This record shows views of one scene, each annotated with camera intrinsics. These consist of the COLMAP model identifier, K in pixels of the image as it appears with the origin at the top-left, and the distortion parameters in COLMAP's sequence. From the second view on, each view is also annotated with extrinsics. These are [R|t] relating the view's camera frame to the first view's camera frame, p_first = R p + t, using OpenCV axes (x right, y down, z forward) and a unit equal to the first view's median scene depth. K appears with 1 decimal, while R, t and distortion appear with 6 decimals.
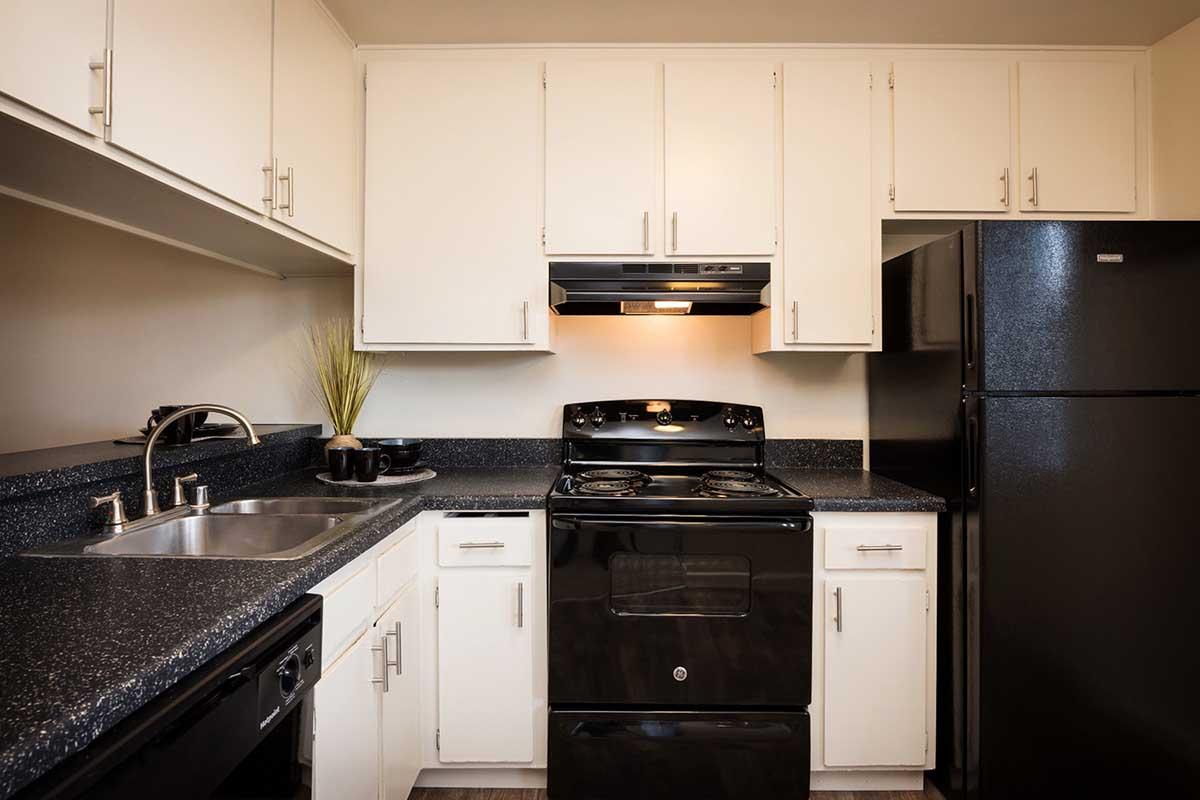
lens RADIAL K [[654.5, 0, 602.5], [0, 654.5, 373.2], [0, 0, 1]] dist [-0.005136, -0.000783]
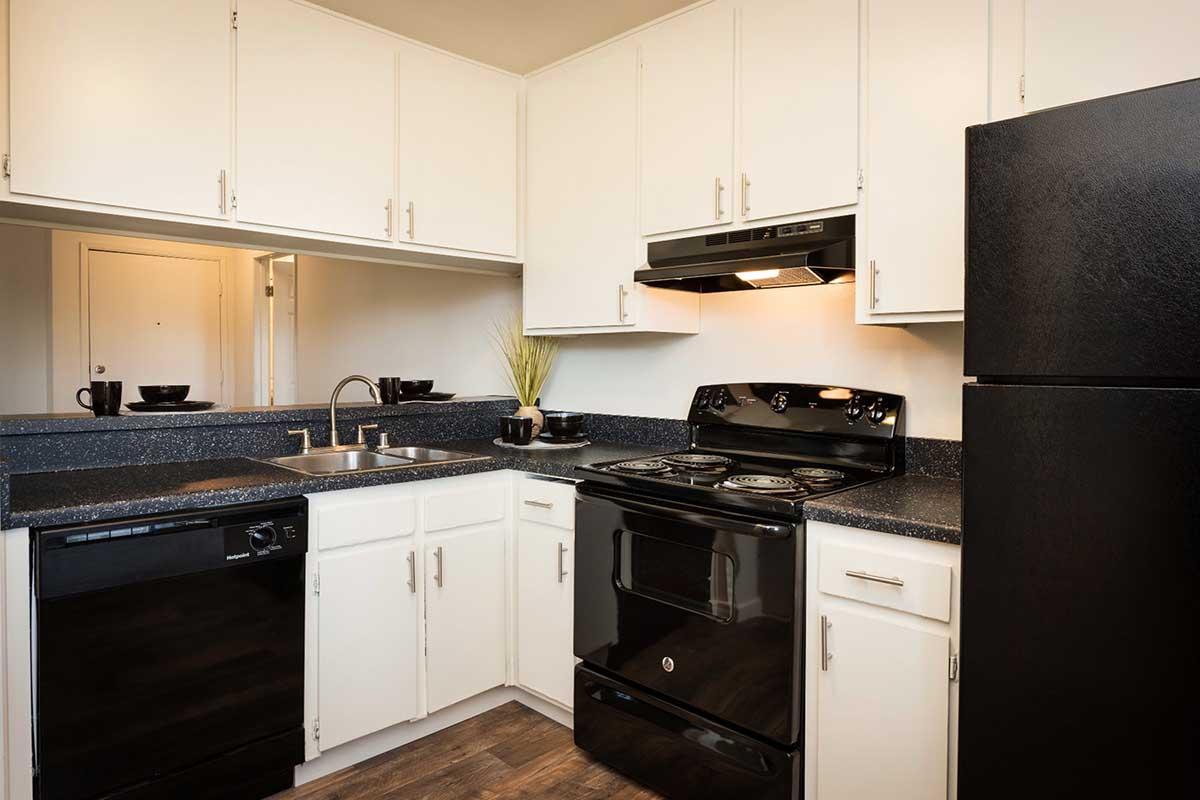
lens RADIAL K [[746.8, 0, 600.1], [0, 746.8, 375.3], [0, 0, 1]] dist [0.000568, 0.000322]
pose [[0.713073, 0.015129, -0.700927, 0.773332], [0.002578, 0.999704, 0.024201, 0.006283], [0.701085, -0.019064, 0.712822, 0.144282]]
